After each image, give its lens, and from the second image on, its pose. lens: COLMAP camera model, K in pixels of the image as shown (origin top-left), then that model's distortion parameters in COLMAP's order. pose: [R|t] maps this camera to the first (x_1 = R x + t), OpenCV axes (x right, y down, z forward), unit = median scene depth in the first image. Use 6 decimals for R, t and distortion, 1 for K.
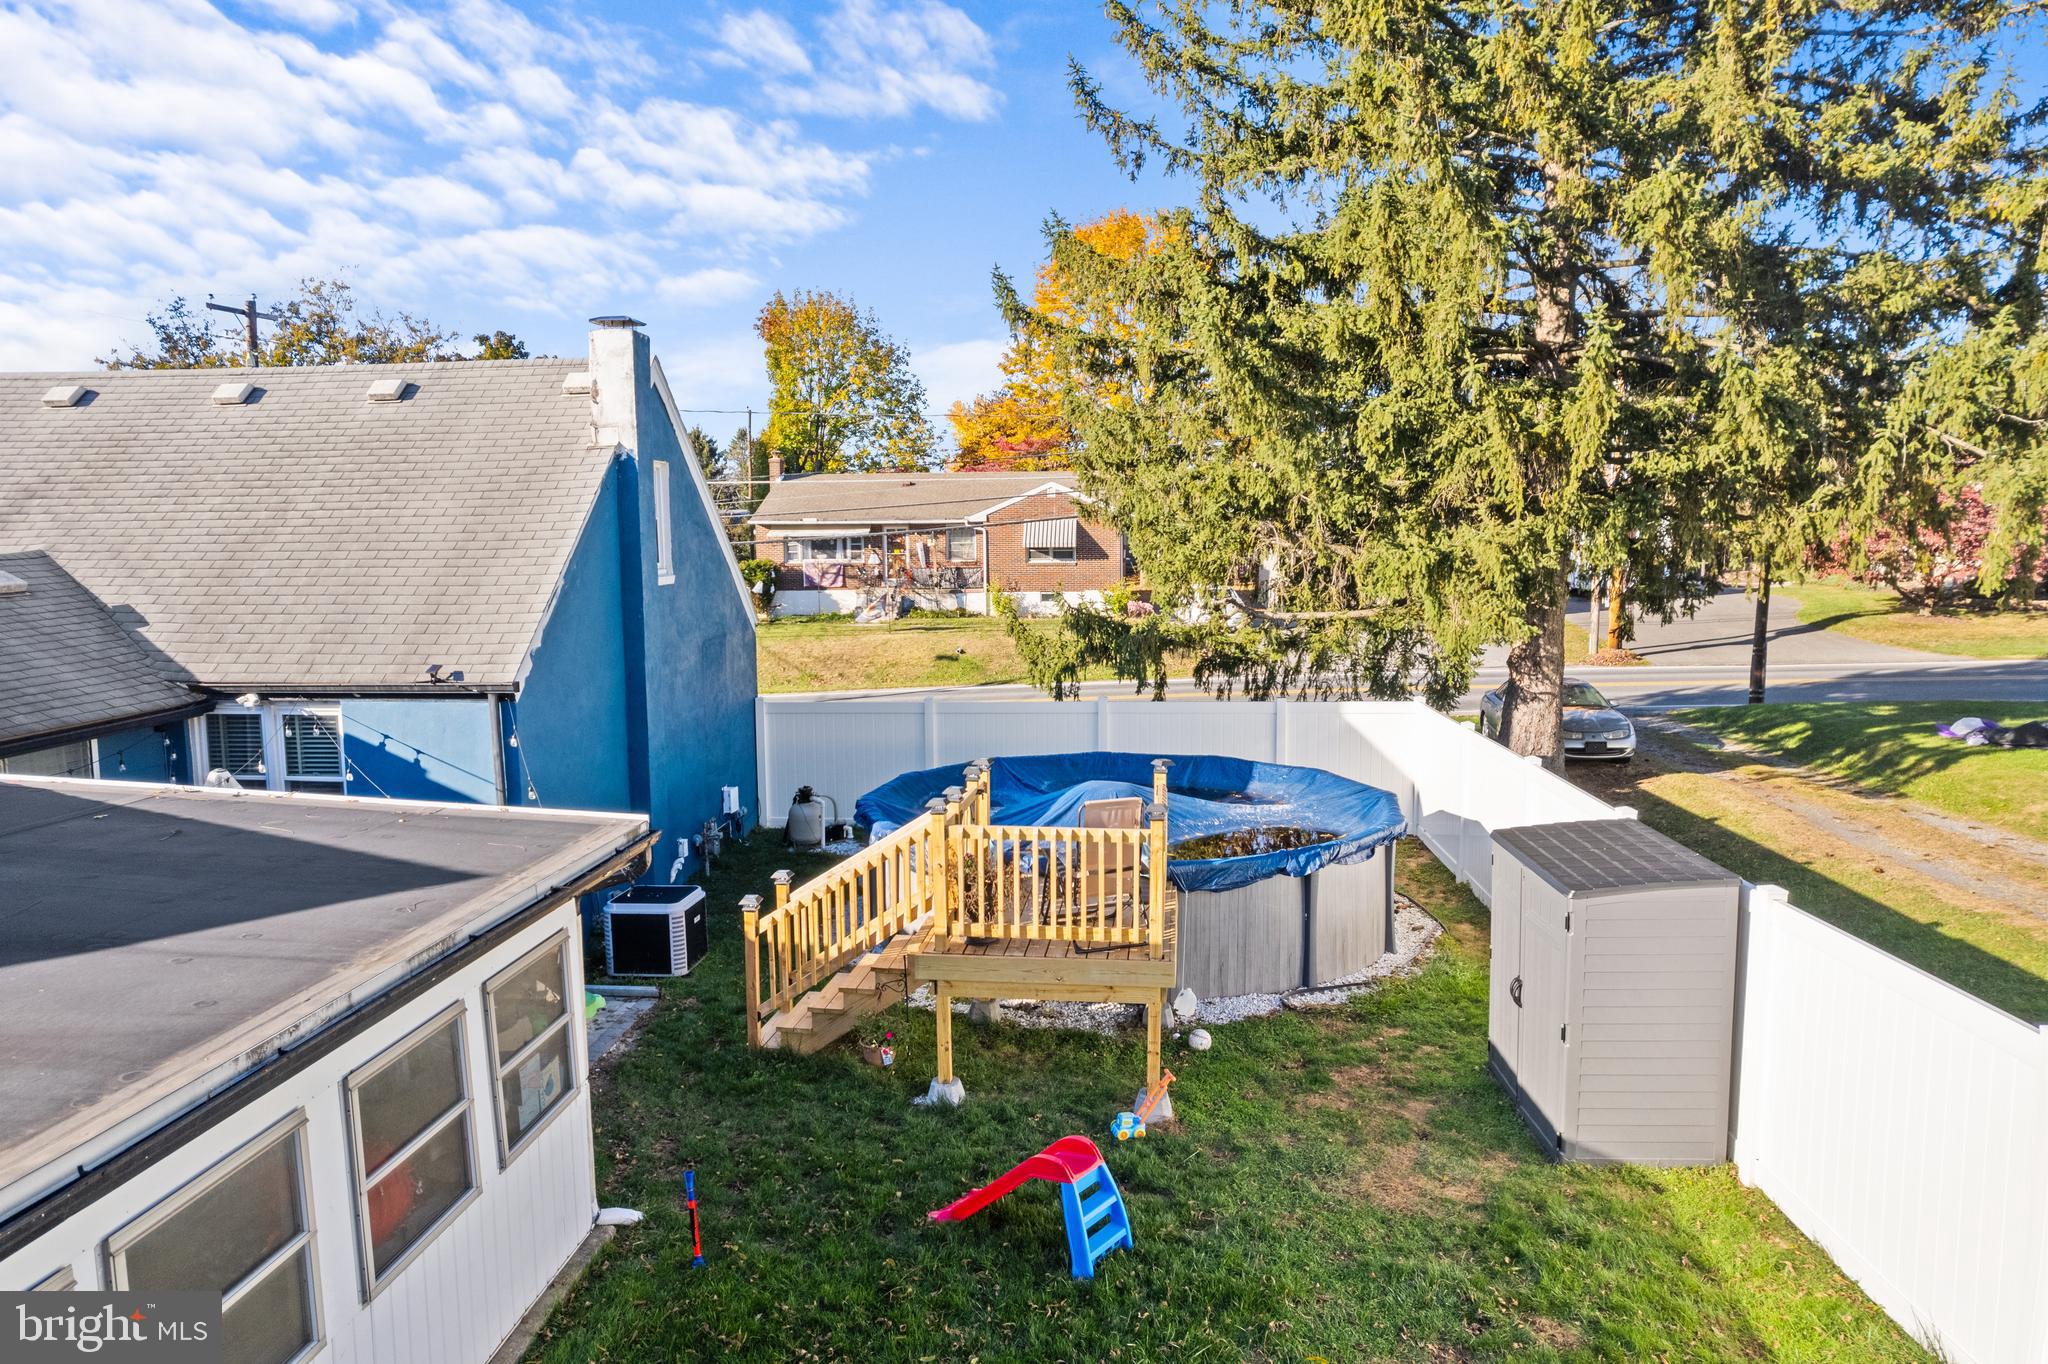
lens RADIAL K [[1332.7, 0, 963.0], [0, 1332.7, 664.3], [0, 0, 1]] dist [-0.050338, 0.028577]
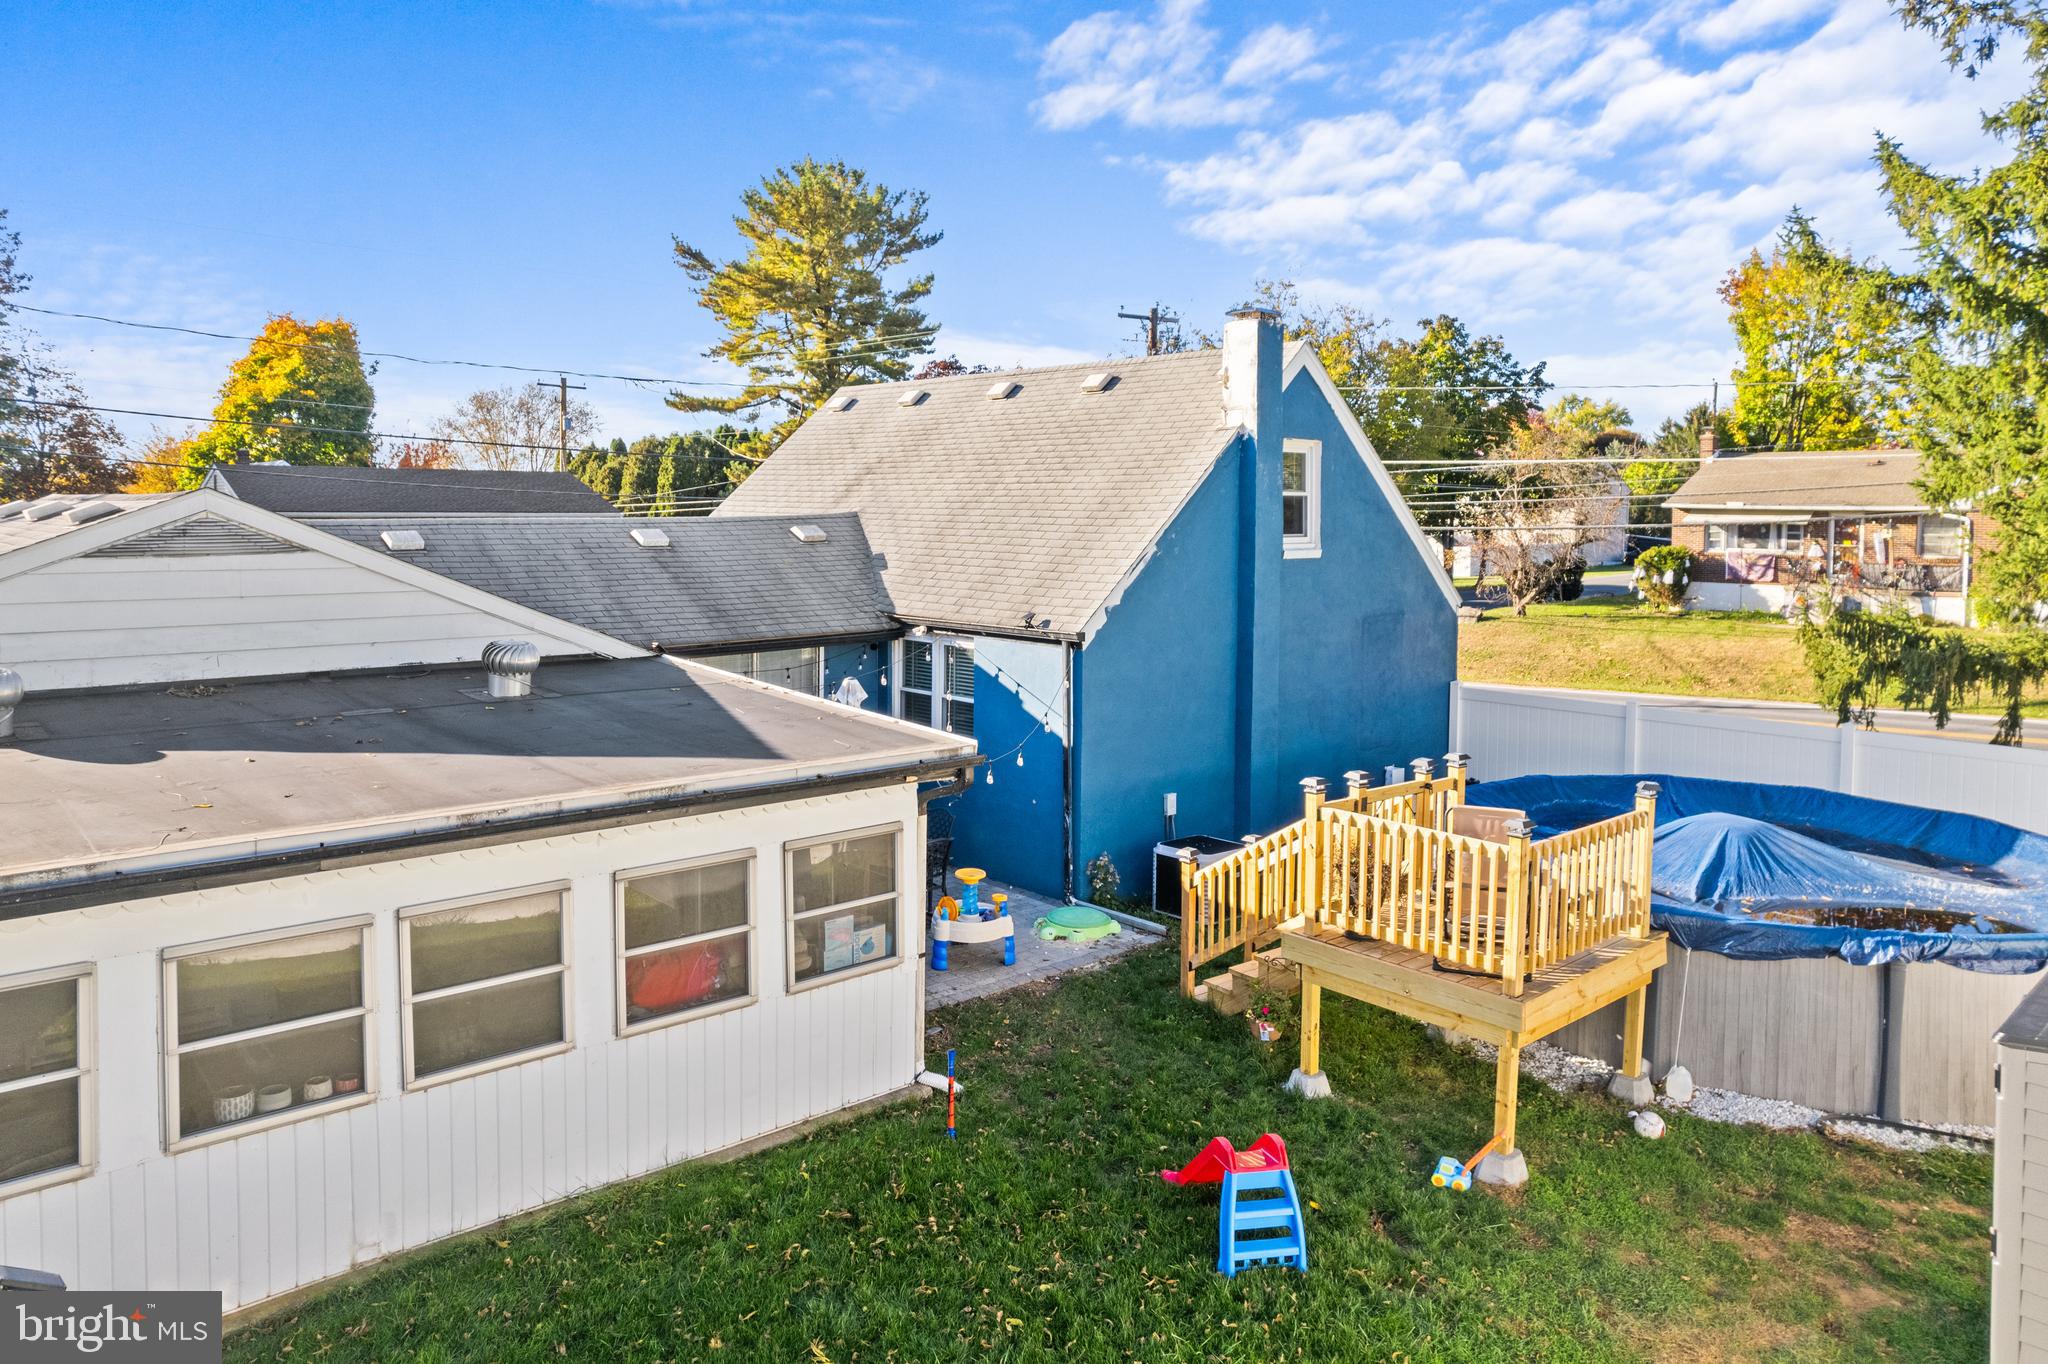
lens RADIAL K [[1332.7, 0, 974.9], [0, 1332.7, 563.0], [0, 0, 1]] dist [-0.050338, 0.028577]
pose [[0.739550, 0.044914, -0.671601, 0.355192], [-0.085851, 0.995916, -0.027934, -0.006339], [0.667604, 0.078317, 0.740386, 0.077349]]
